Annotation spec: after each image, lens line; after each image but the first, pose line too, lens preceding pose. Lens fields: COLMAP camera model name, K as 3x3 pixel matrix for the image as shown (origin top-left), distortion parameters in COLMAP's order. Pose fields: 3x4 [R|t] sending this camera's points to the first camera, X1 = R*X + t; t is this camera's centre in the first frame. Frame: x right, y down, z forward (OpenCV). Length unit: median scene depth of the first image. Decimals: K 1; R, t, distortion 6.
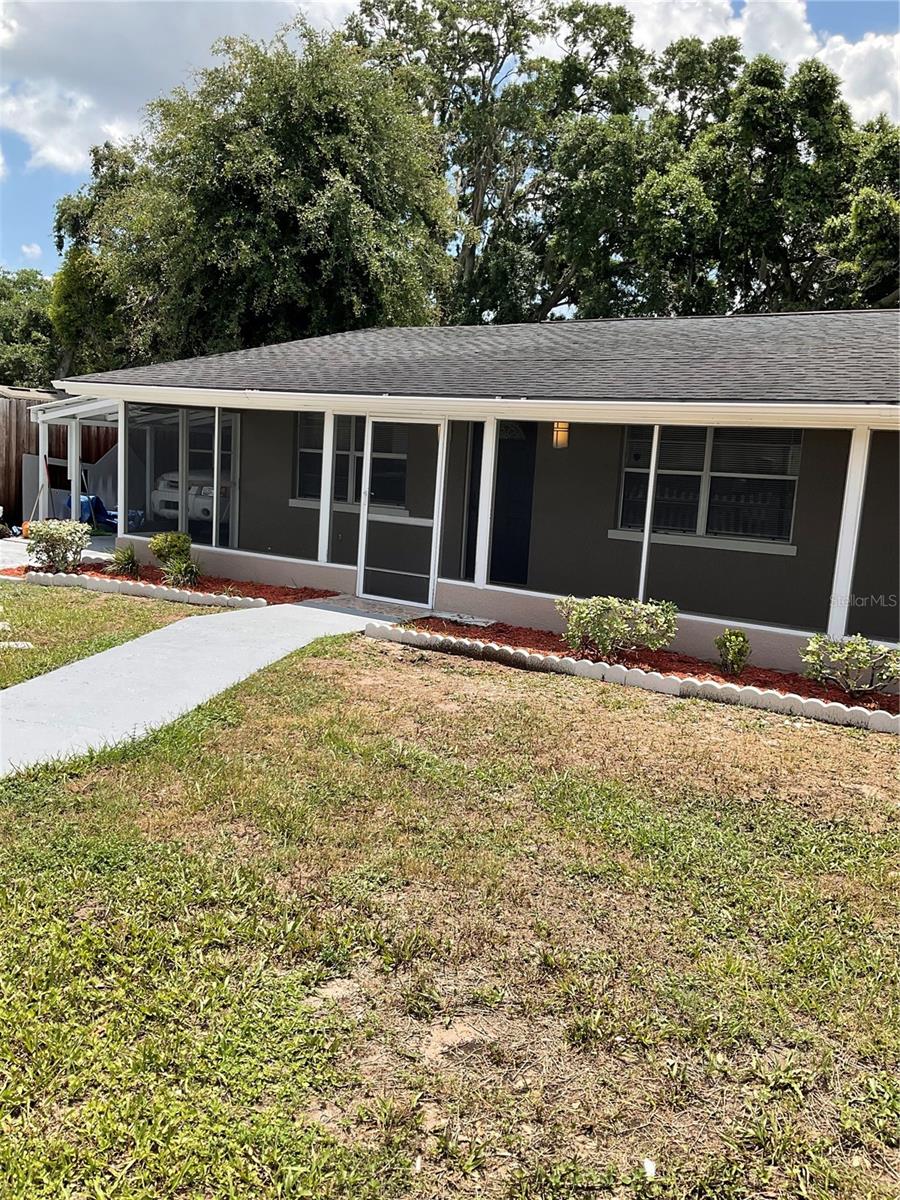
lens RADIAL K [[991.6, 0, 442.4], [0, 991.6, 599.0], [0, 0, 1]] dist [0.069633, -0.132855]
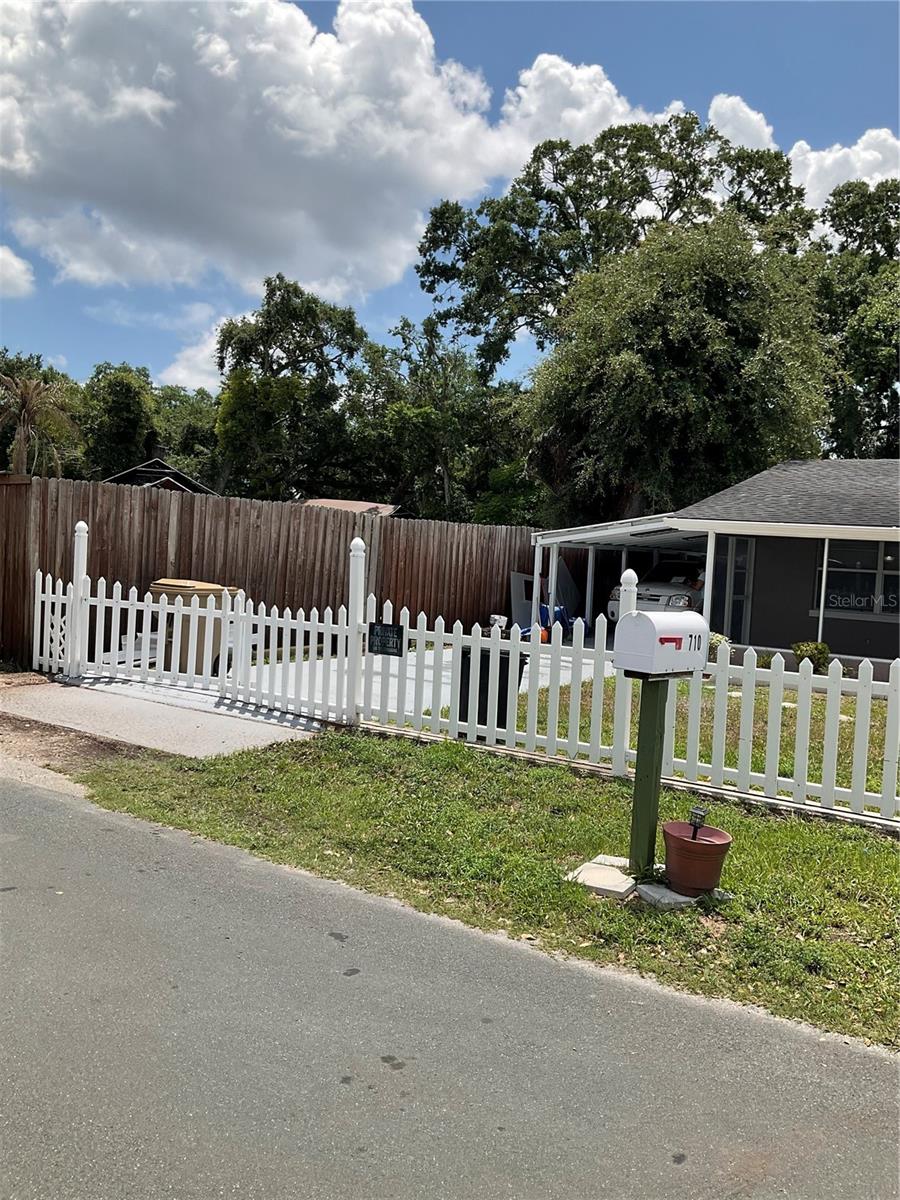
lens RADIAL K [[991.6, 0, 442.4], [0, 991.6, 599.0], [0, 0, 1]] dist [0.069633, -0.132855]
pose [[0.999810, -0.005032, -0.018809, -0.625055], [0.003232, 0.995519, -0.094503, -0.004795], [0.019201, 0.094425, 0.995347, -0.203078]]
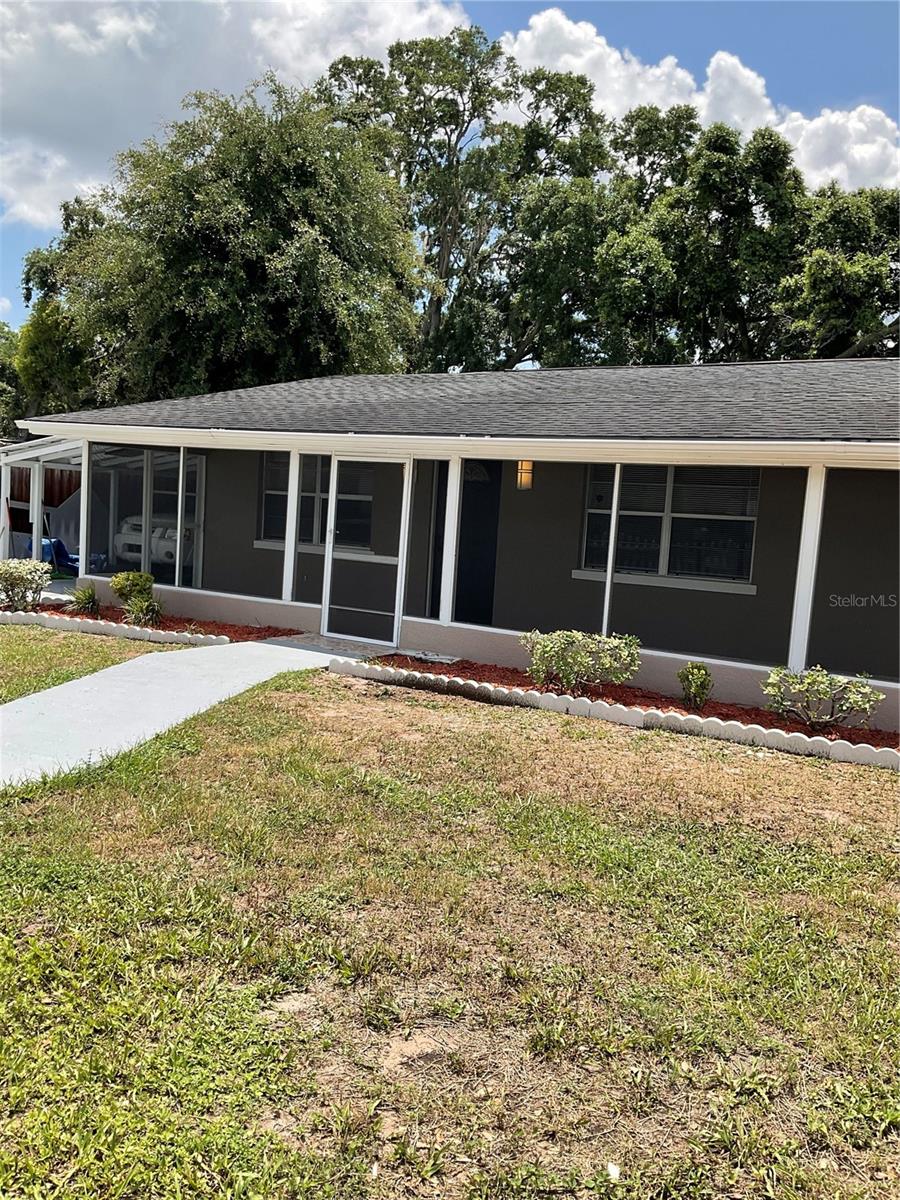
lens RADIAL K [[991.6, 0, 442.4], [0, 991.6, 599.0], [0, 0, 1]] dist [0.069633, -0.132855]
pose [[0.999426, 0.002327, 0.033783, 0.001635], [-0.000480, 0.998510, -0.054563, 0.015532], [-0.033859, 0.054516, 0.997939, 0.001260]]
